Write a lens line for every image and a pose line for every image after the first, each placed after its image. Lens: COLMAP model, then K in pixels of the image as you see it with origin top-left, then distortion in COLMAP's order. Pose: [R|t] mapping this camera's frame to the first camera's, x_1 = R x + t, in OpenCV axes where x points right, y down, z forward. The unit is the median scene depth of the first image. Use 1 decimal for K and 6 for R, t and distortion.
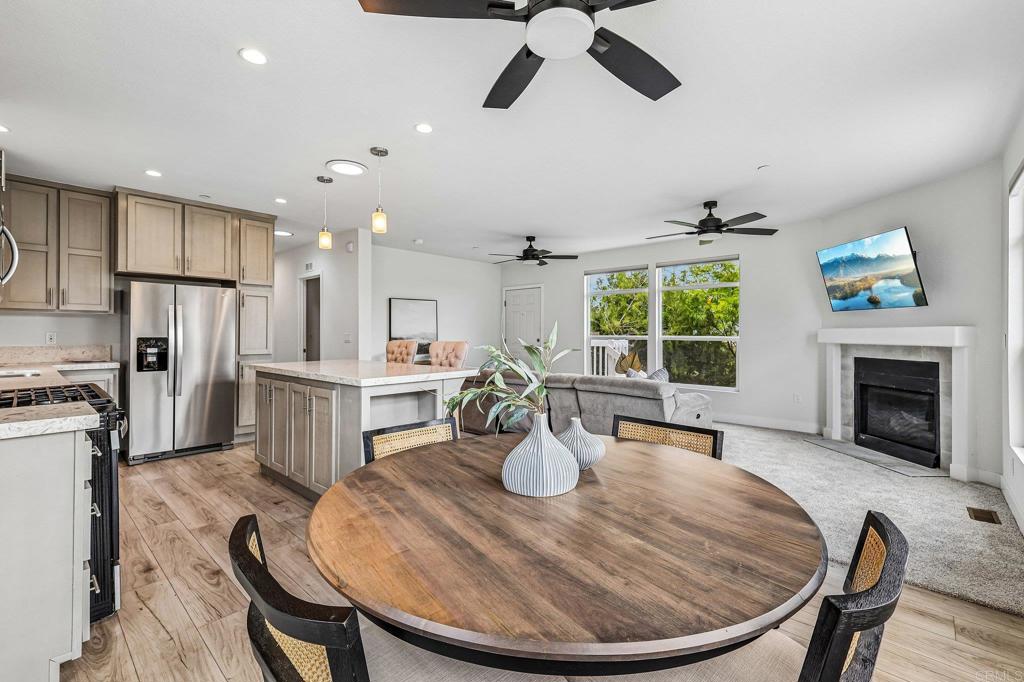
lens RADIAL K [[445.8, 0, 513.3], [0, 445.8, 335.0], [0, 0, 1]] dist [0.000350, 0.000389]
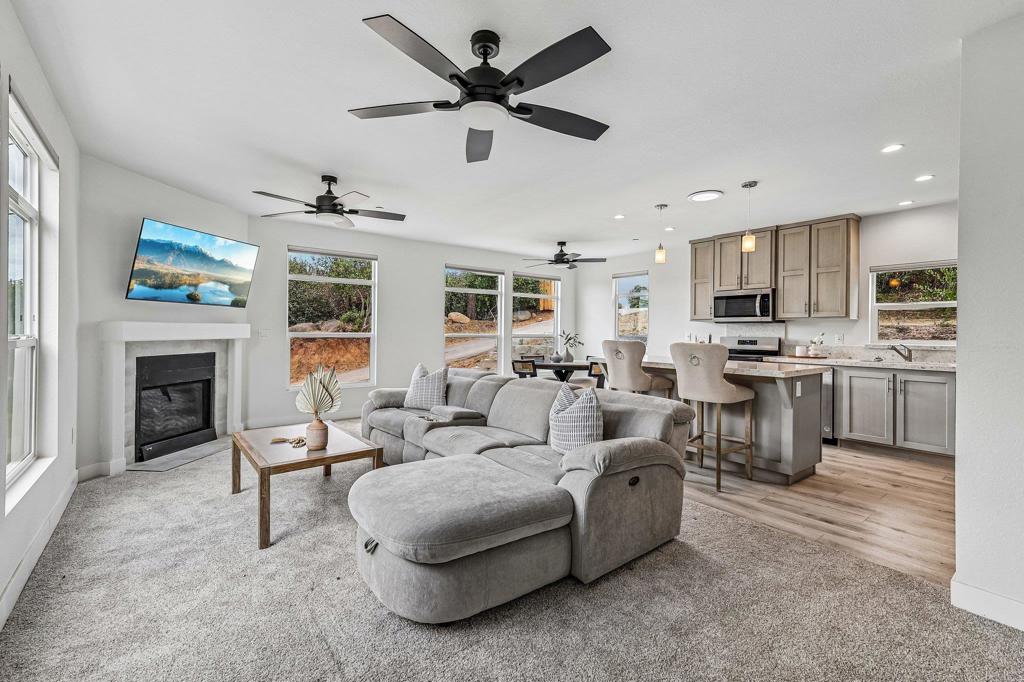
lens RADIAL K [[445.8, 0, 511.2], [0, 445.8, 334.2], [0, 0, 1]] dist [0.000350, 0.000389]
pose [[-0.989024, -0.015736, 0.146912, -0.056968], [-0.014977, 0.999868, 0.006274, -0.009560], [-0.146992, 0.004005, -0.989130, 1.854118]]
